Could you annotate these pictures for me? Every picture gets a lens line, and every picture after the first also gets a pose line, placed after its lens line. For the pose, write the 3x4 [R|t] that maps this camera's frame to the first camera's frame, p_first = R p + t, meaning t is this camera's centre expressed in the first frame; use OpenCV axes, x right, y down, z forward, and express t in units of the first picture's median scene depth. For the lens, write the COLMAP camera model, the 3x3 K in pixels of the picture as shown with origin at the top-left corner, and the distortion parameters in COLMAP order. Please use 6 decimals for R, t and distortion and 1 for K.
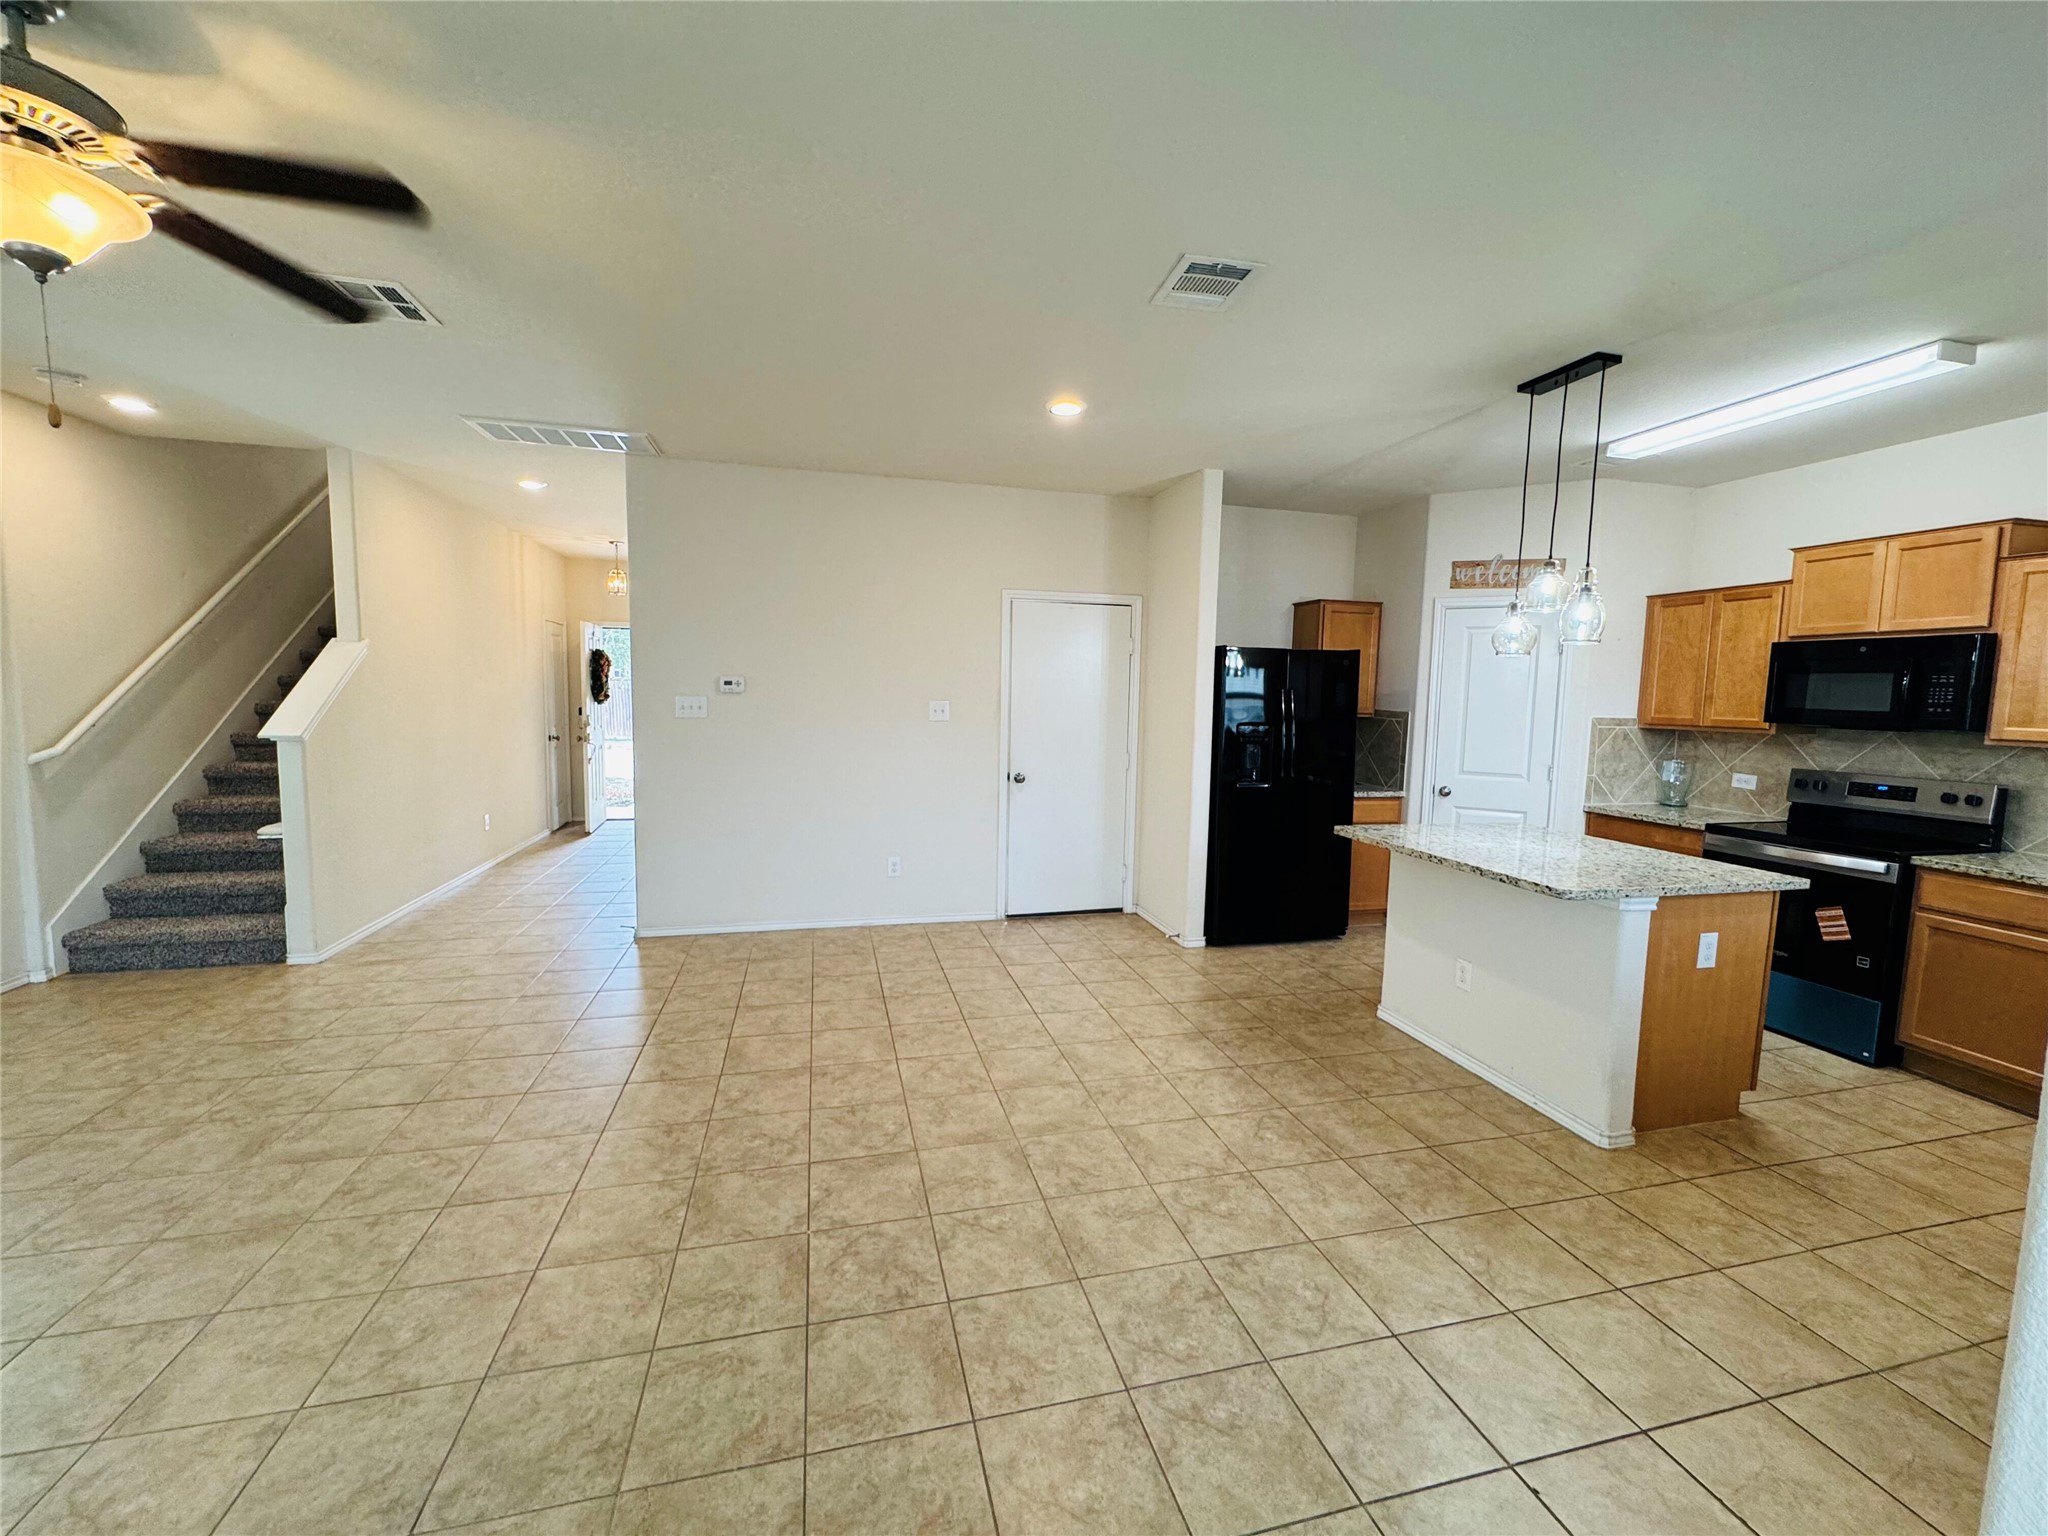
lens RADIAL K [[817.2, 0, 1024.3], [0, 817.2, 764.7], [0, 0, 1]] dist [-0.005093, 0.001127]
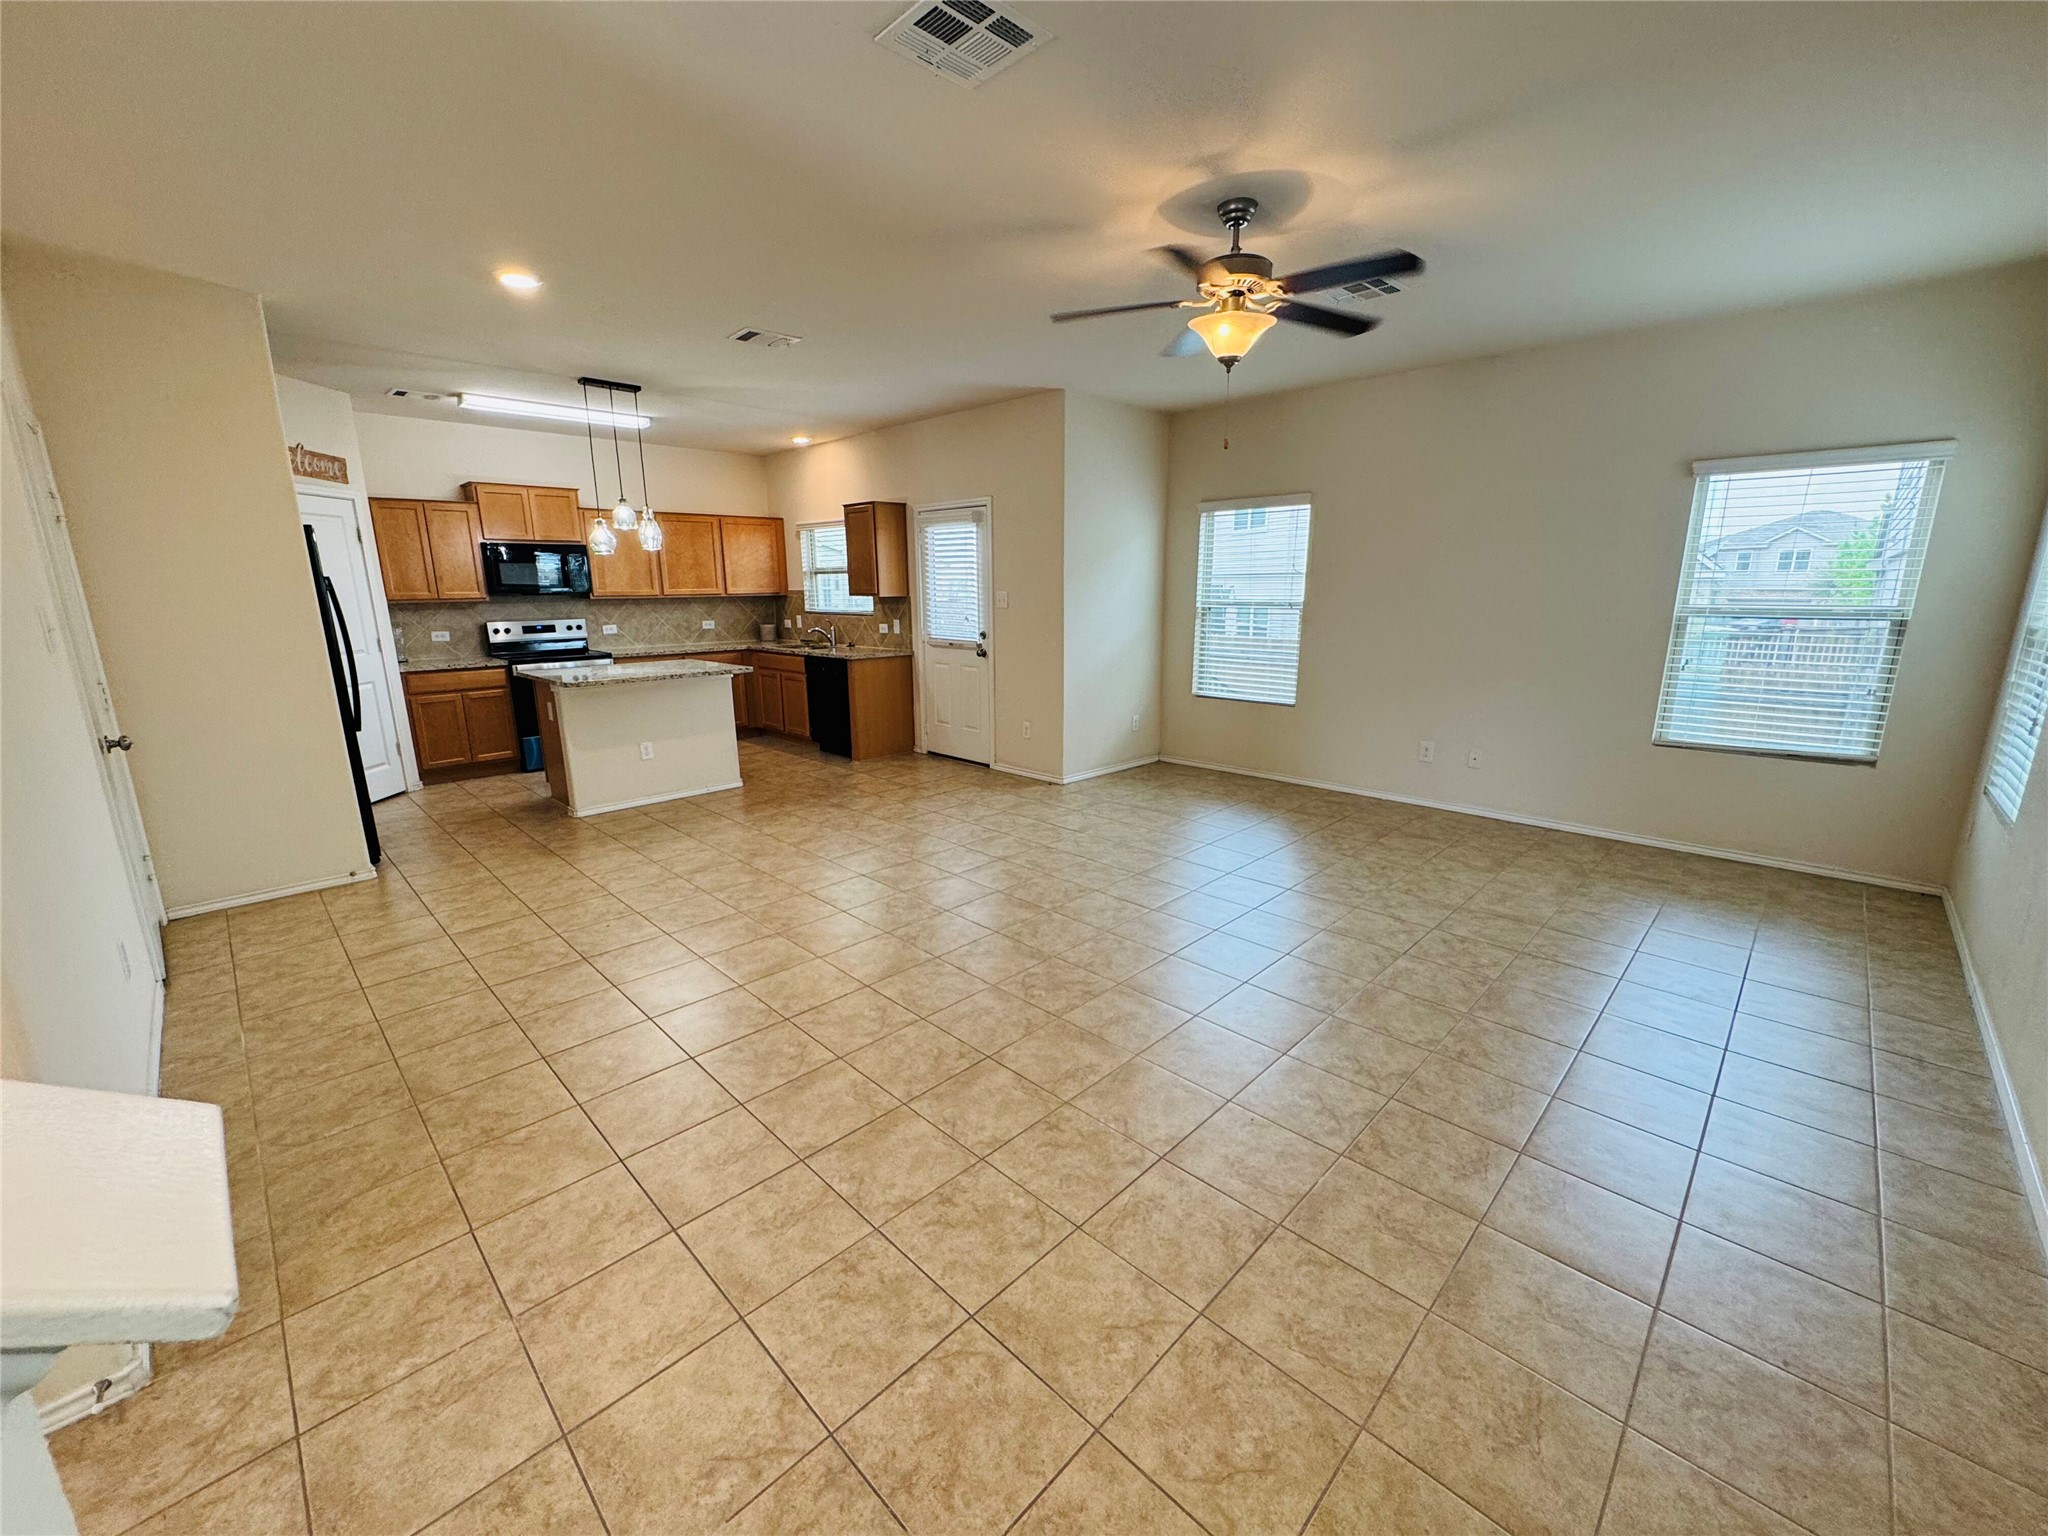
lens RADIAL K [[817.2, 0, 1025.6], [0, 817.2, 763.3], [0, 0, 1]] dist [-0.005093, 0.001127]
pose [[-0.519226, -0.203367, 0.830088, -1.087589], [0.074473, 0.956815, 0.280998, -0.111132], [-0.851386, 0.207720, -0.481657, 1.001041]]
